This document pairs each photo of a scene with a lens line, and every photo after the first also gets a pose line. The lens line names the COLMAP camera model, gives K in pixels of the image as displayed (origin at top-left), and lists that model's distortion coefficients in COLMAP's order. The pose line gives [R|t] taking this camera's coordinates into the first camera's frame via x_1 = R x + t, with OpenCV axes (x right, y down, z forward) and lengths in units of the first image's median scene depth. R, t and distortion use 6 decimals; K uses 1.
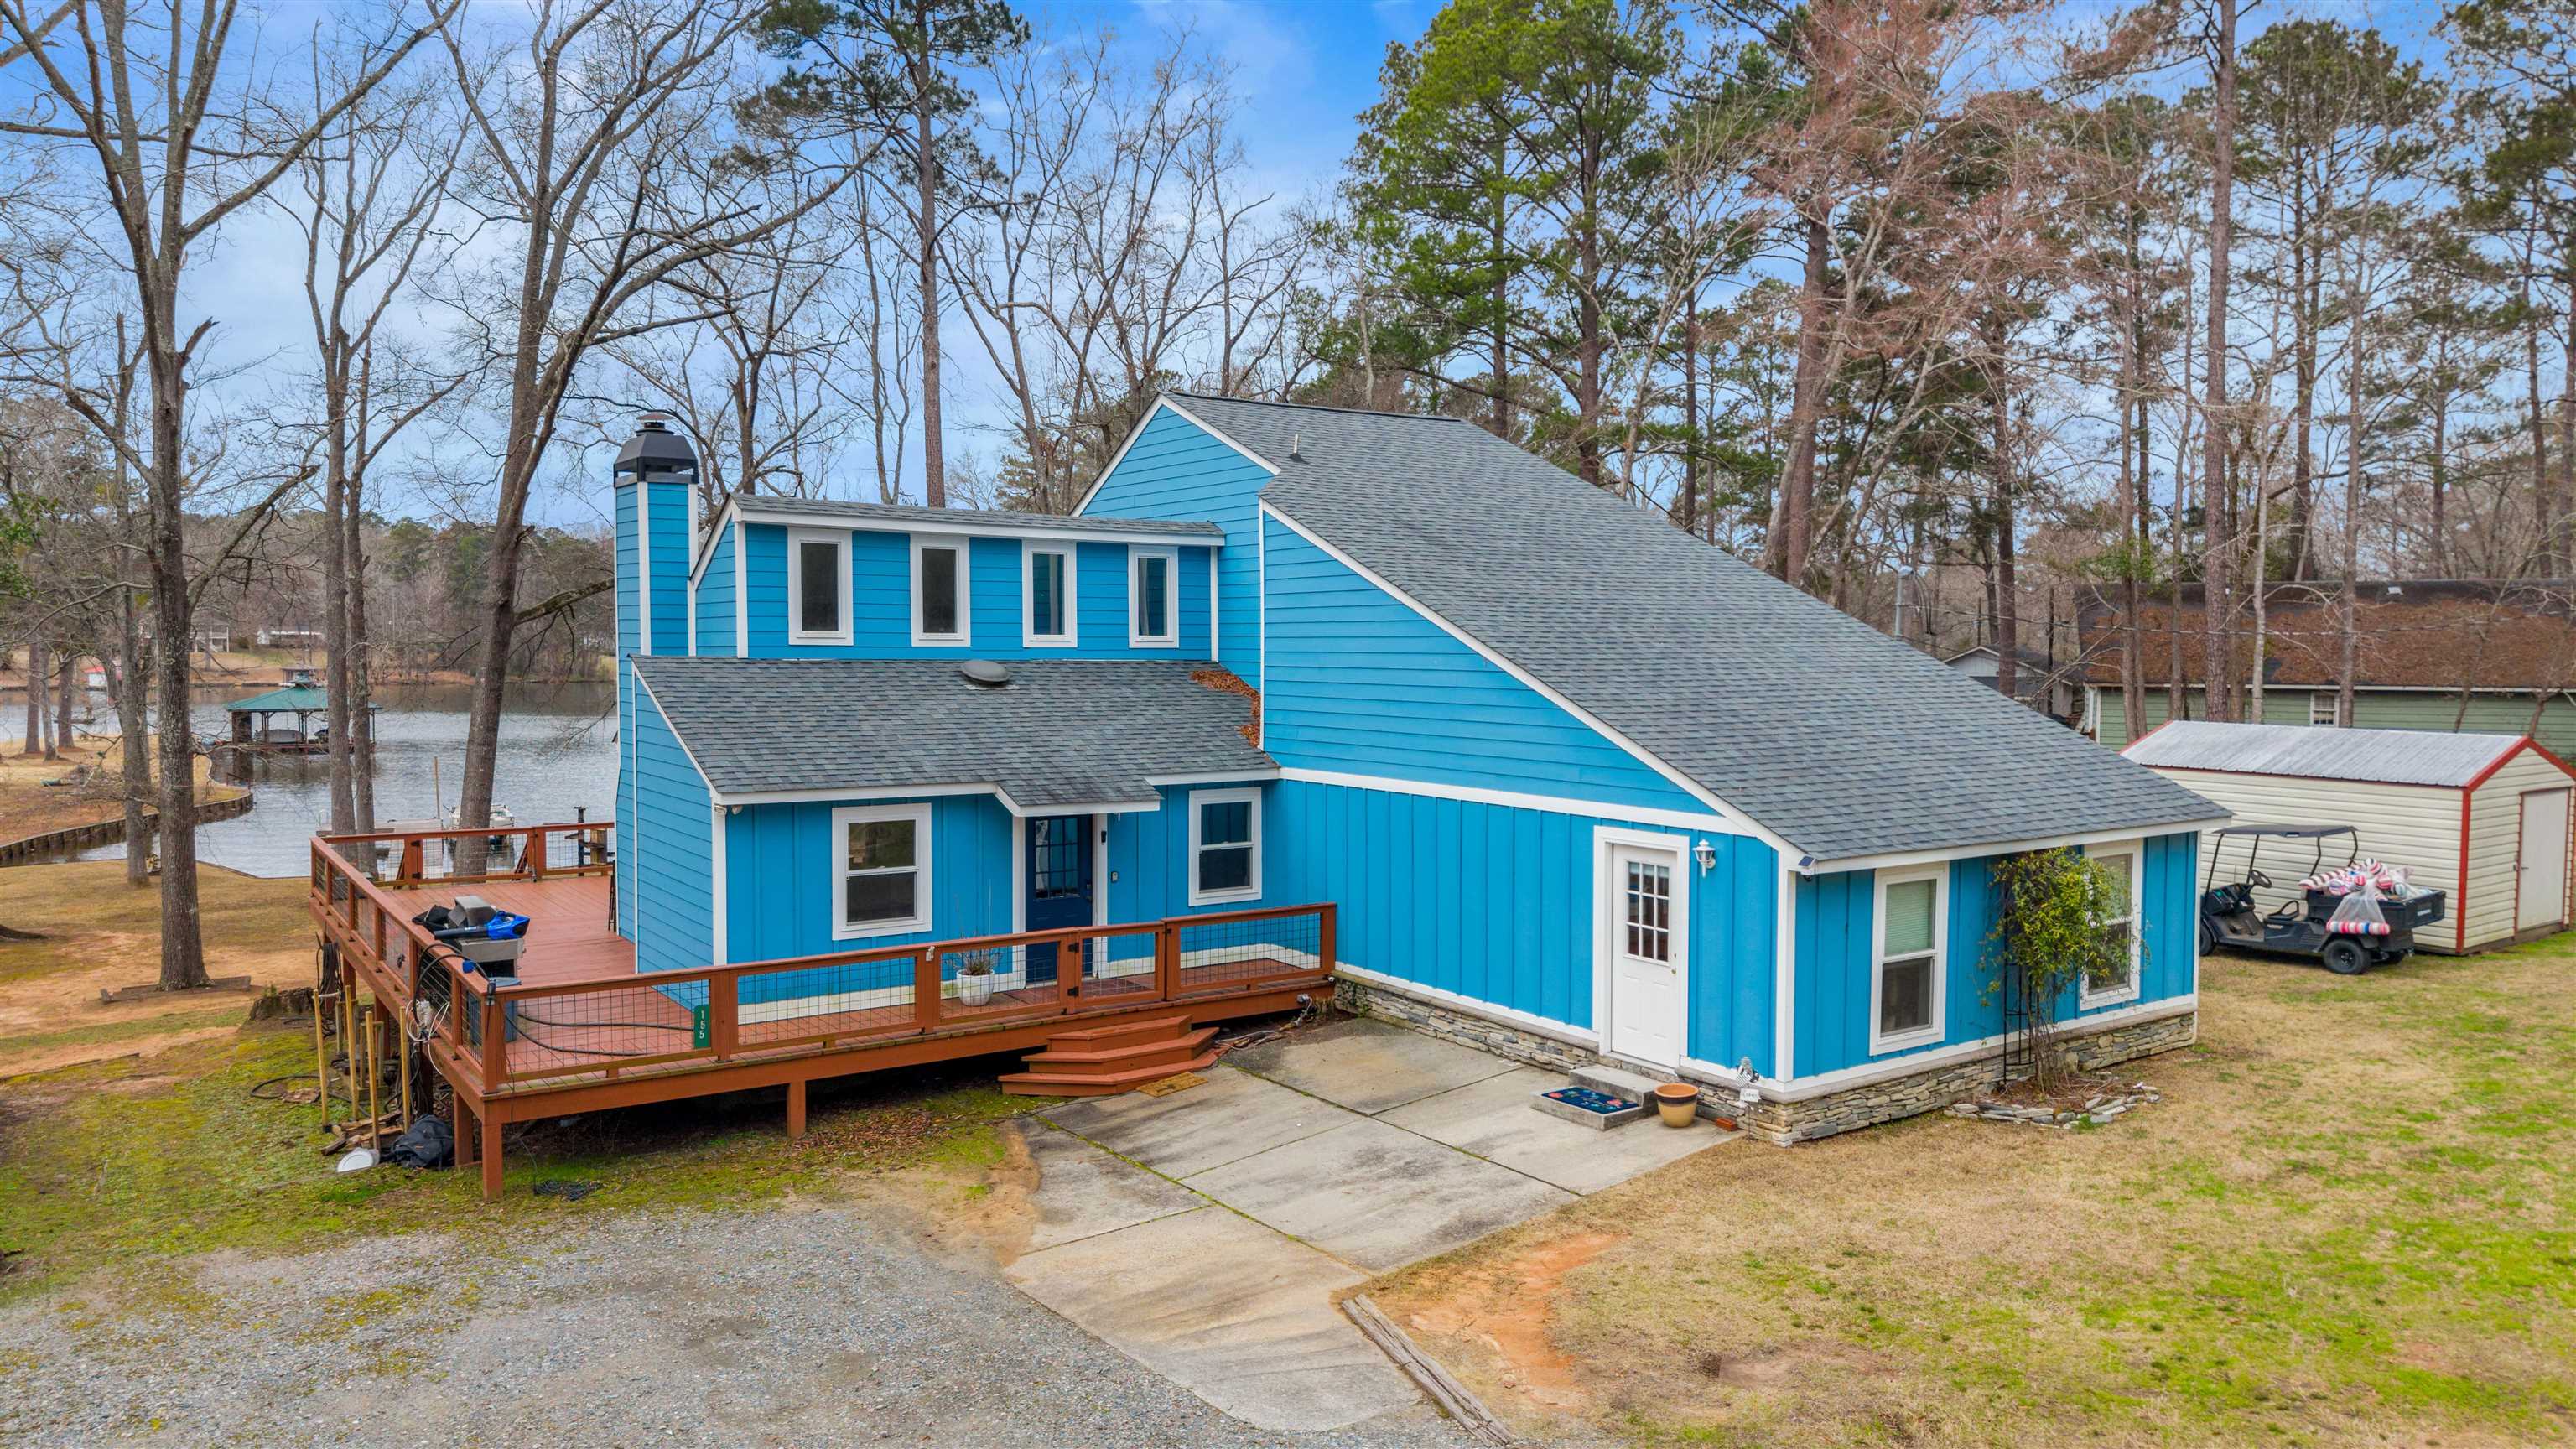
lens RADIAL K [[1734.7, 0, 1288.0], [0, 1734.7, 724.5], [0, 0, 1]] dist [0.015492, -0.021689]
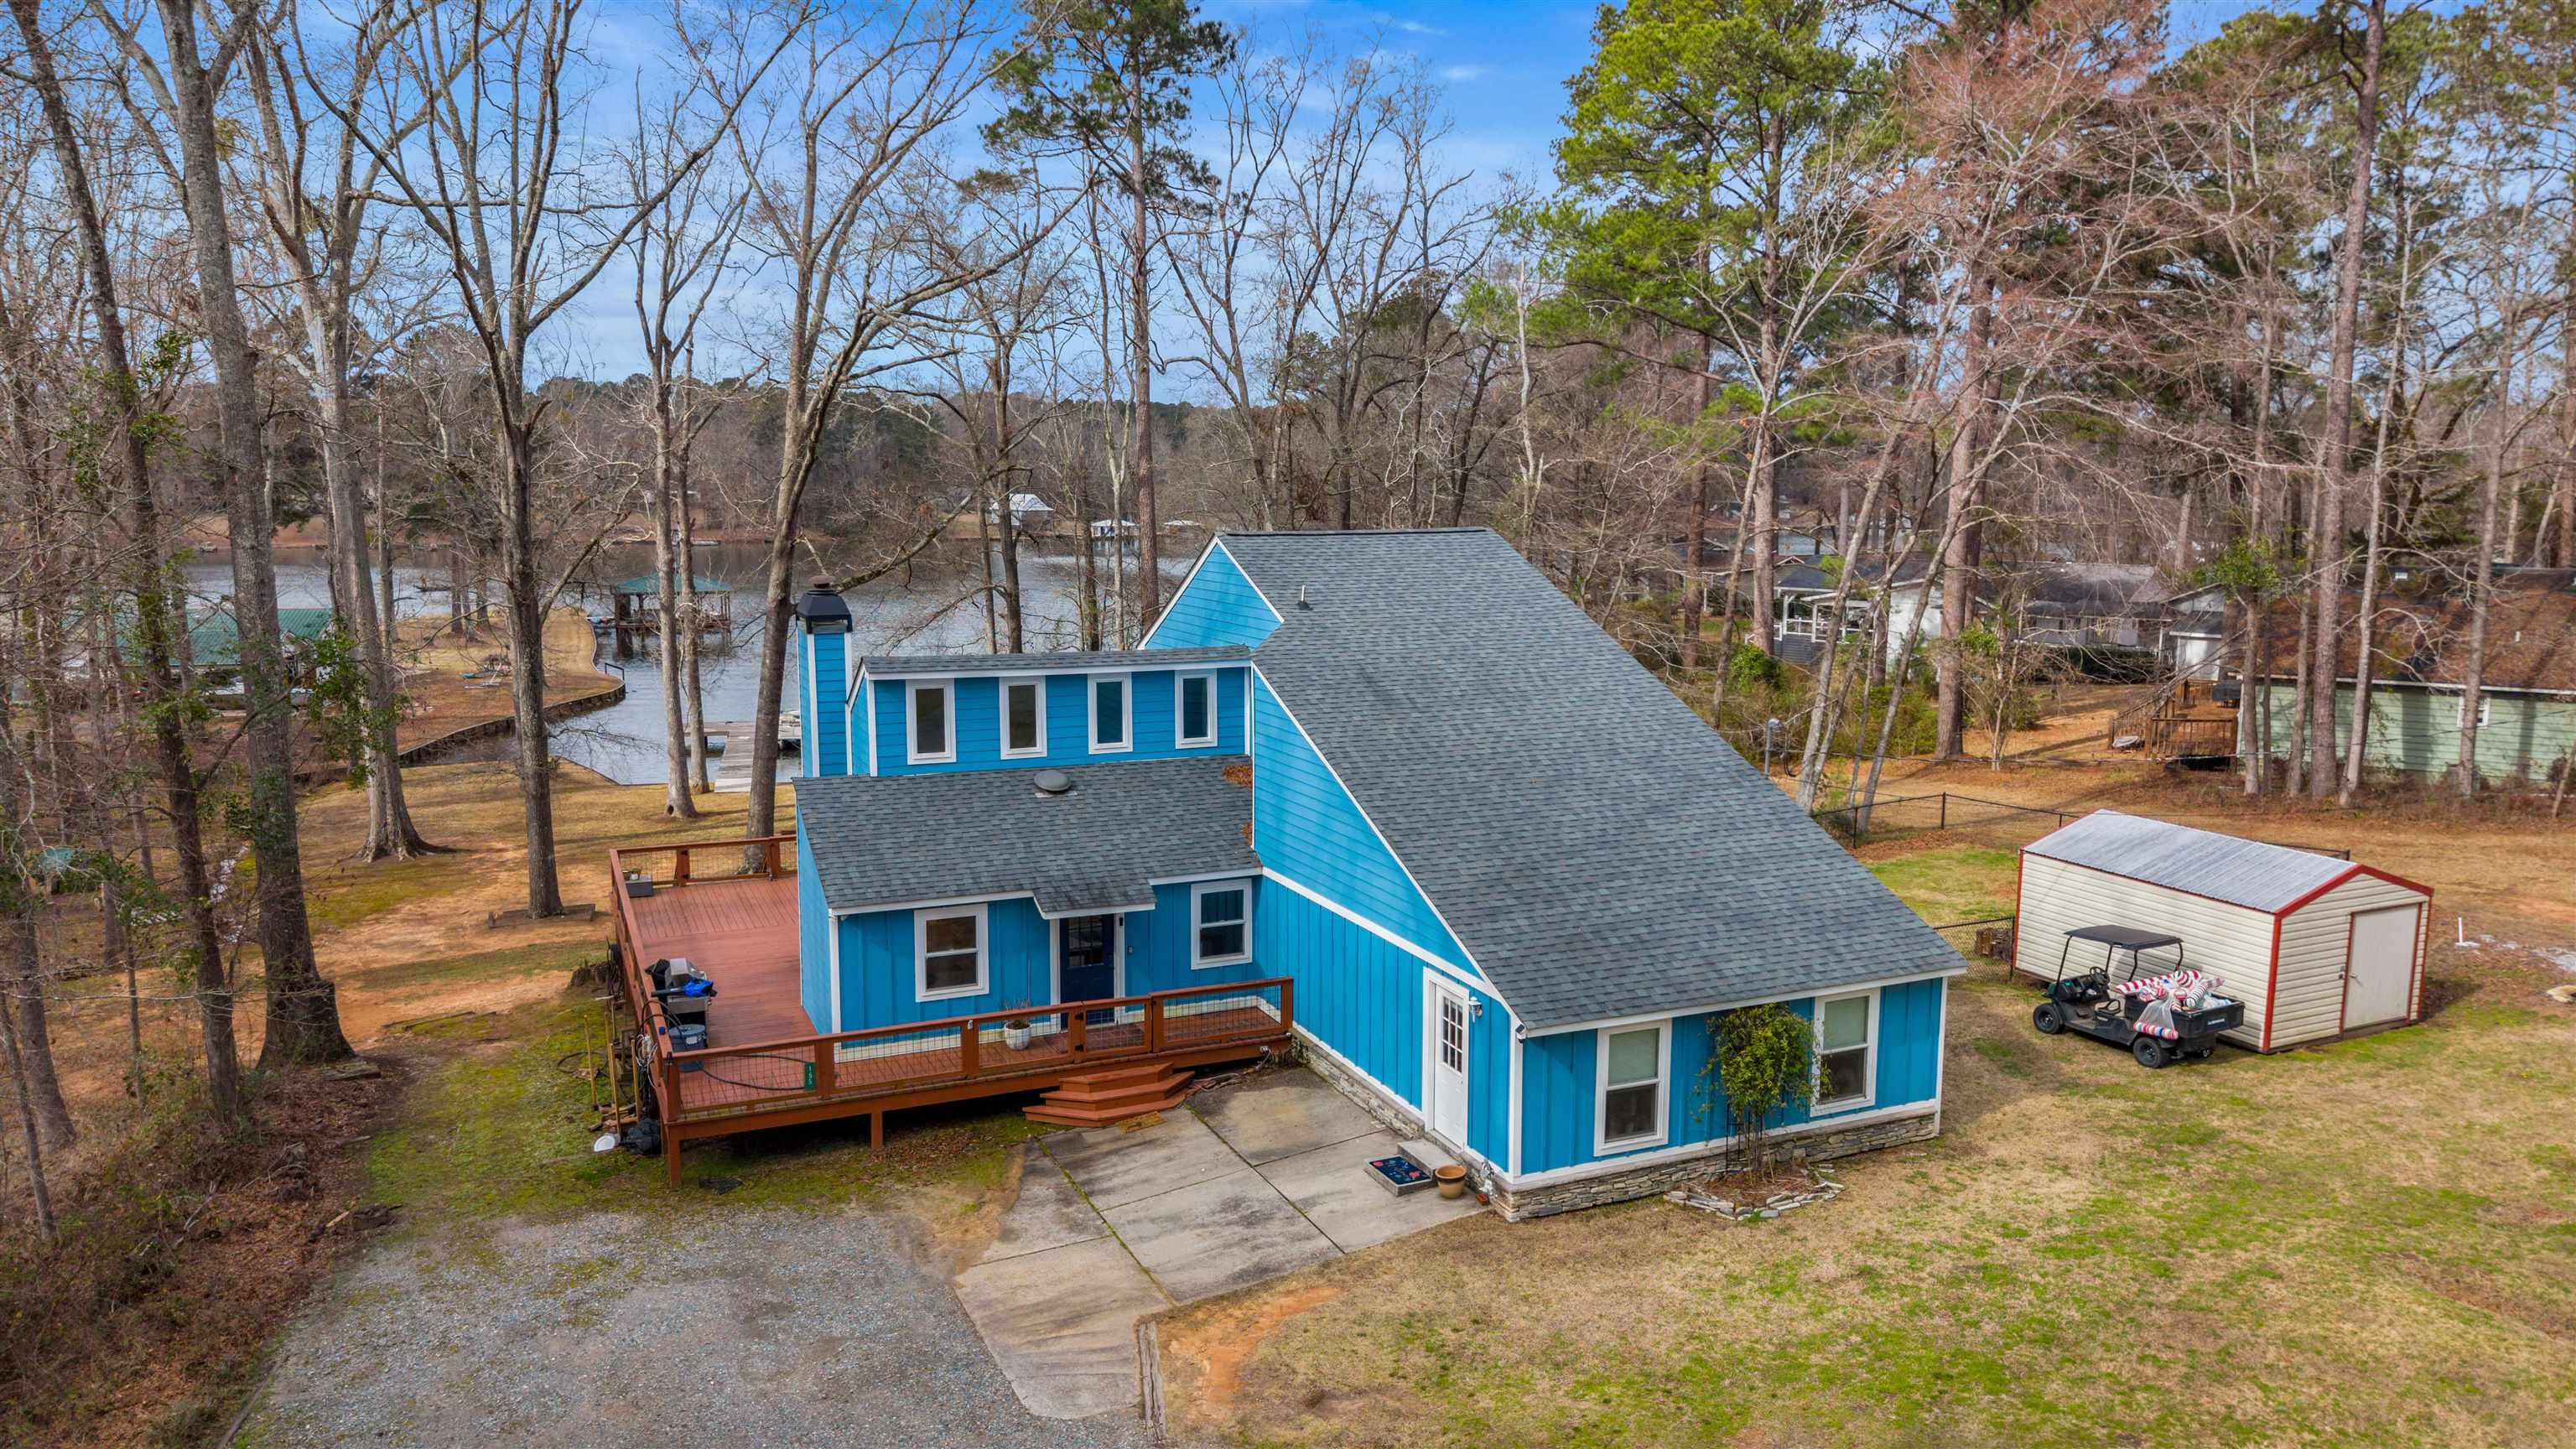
lens RADIAL K [[1734.7, 0, 1288.0], [0, 1734.7, 724.5], [0, 0, 1]] dist [0.015492, -0.021689]
pose [[0.982591, 0.025933, -0.183962, 0.301718], [-0.008690, 0.995541, 0.093928, -0.246298], [0.185578, -0.090694, 0.978435, -0.320099]]
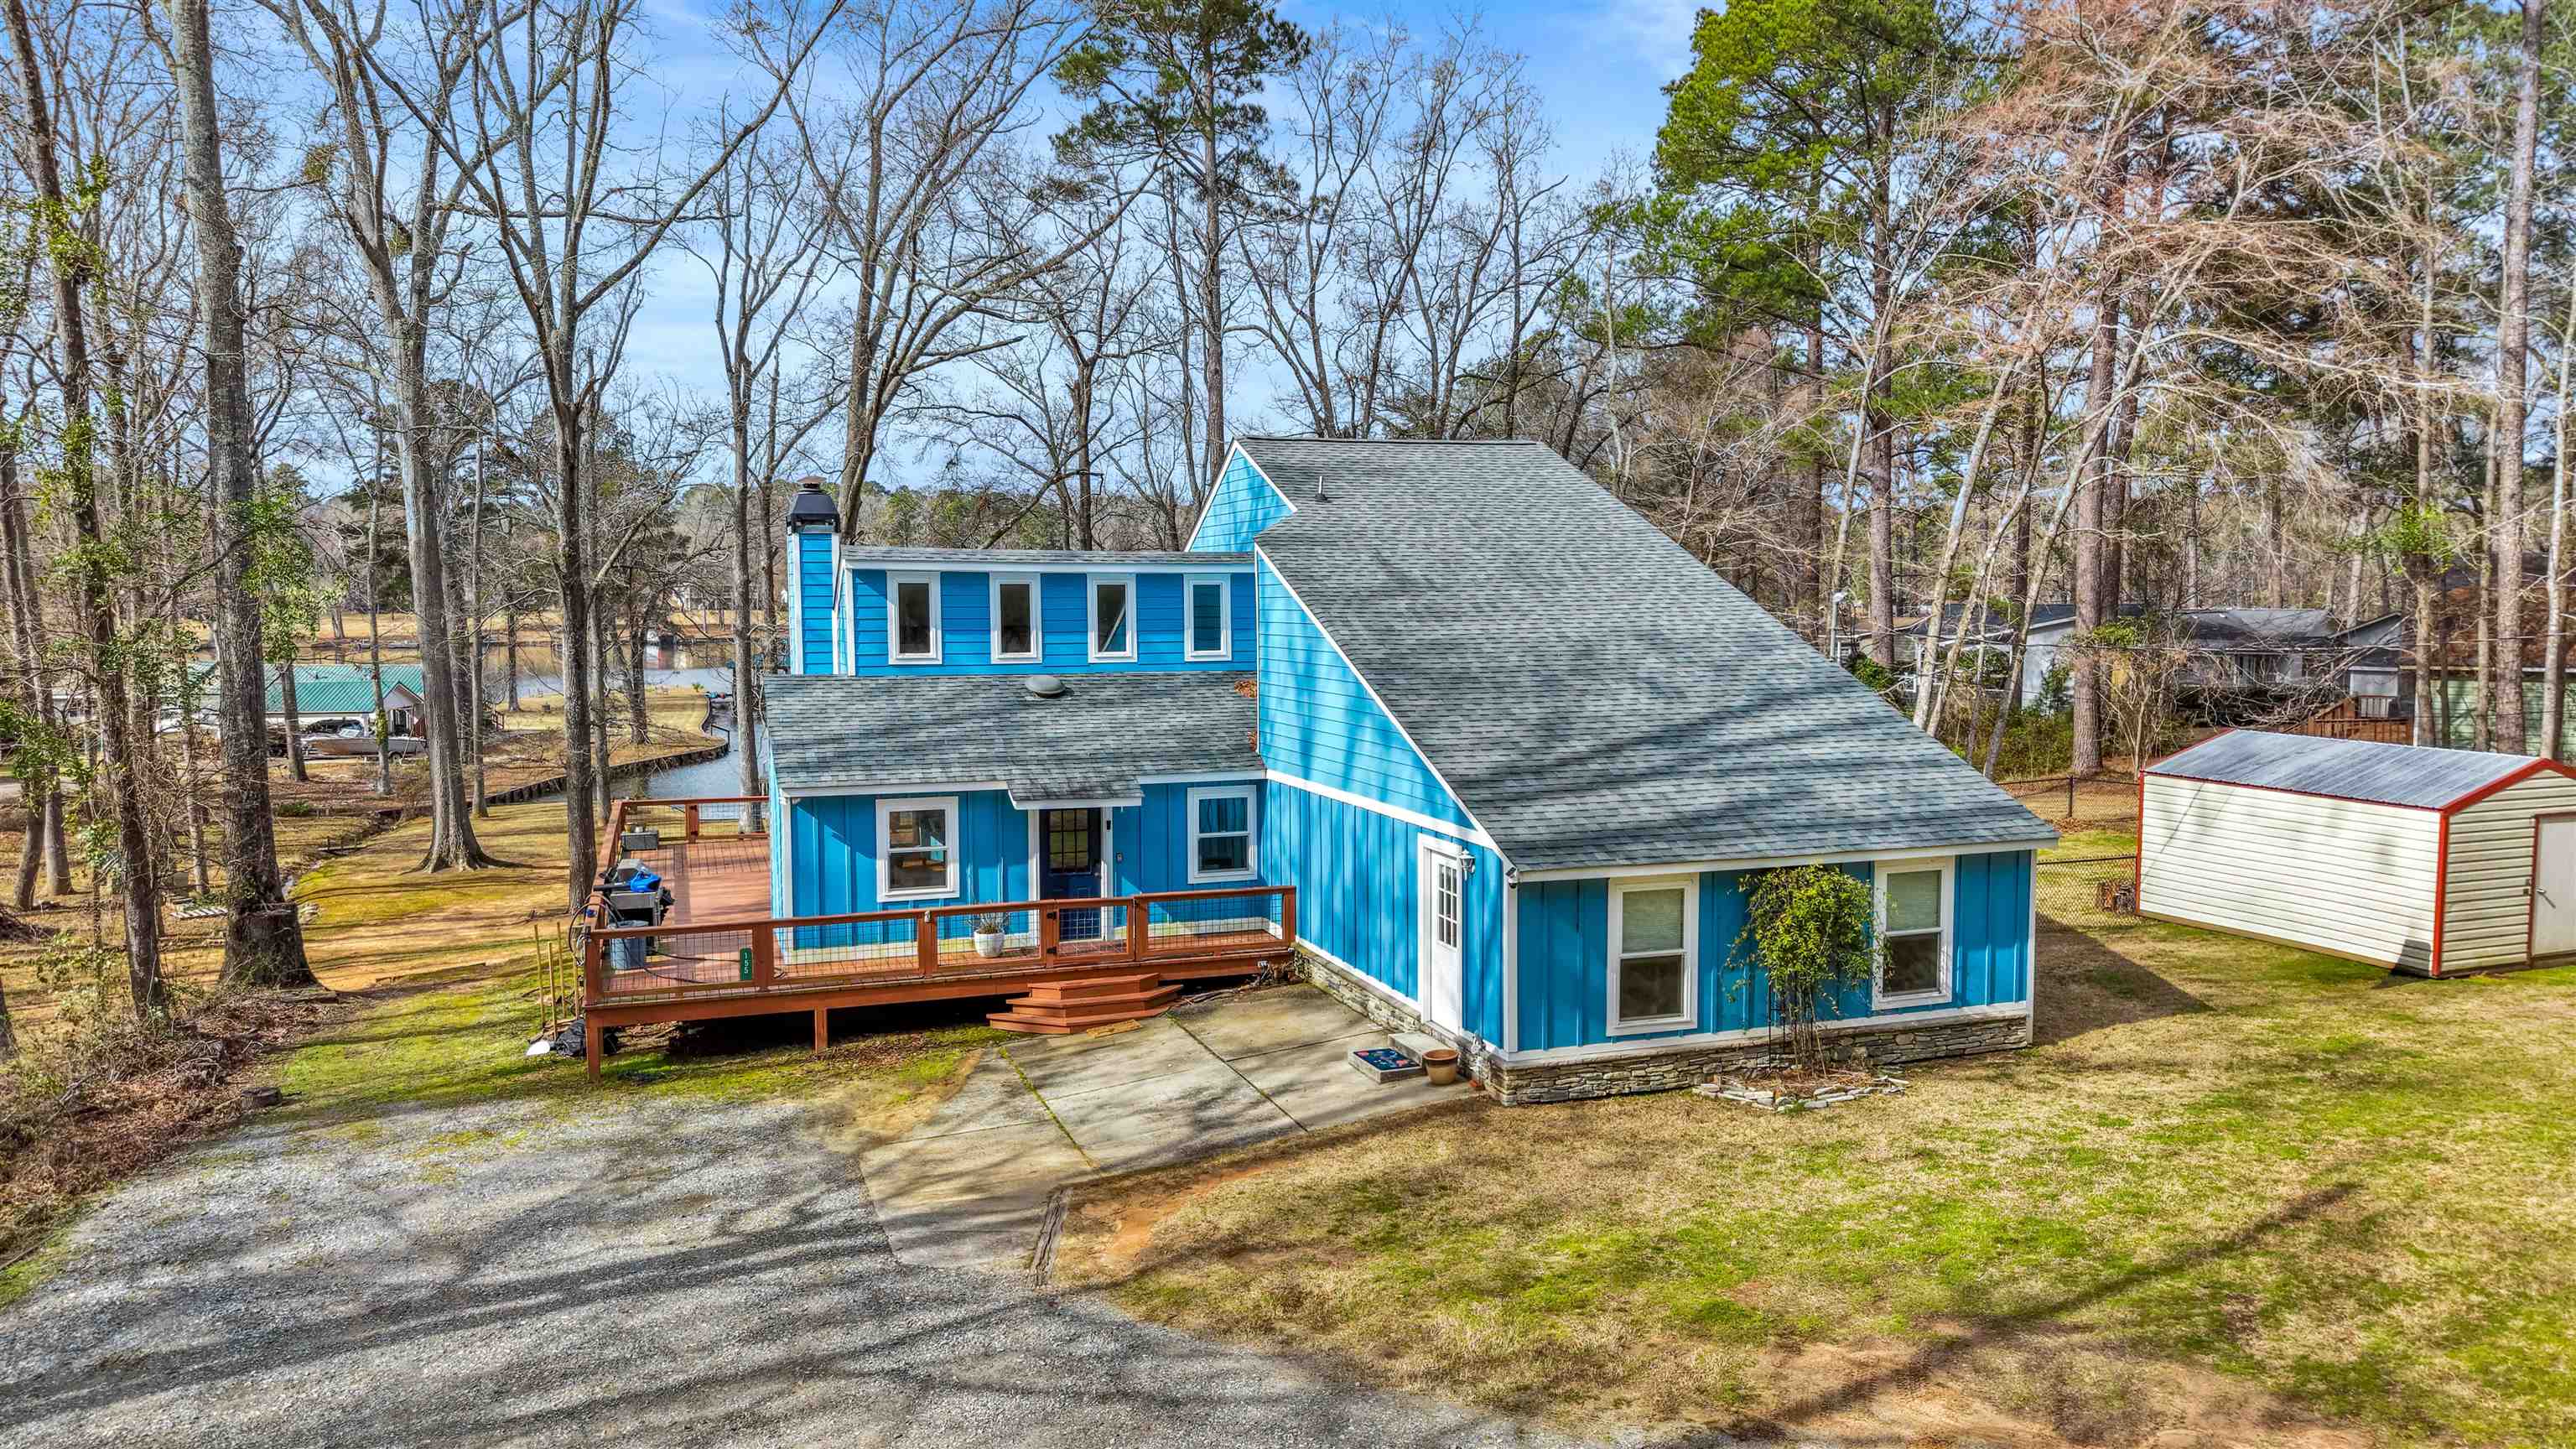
lens RADIAL K [[1754.0, 0, 1282.8], [0, 1754.0, 730.9], [0, 0, 1]] dist [0.004183, -0.006190]
pose [[0.964599, 0.013544, -0.263371, 0.383504], [-0.004924, 0.999431, 0.033361, -0.049364], [0.263673, -0.030883, 0.964118, -0.177208]]
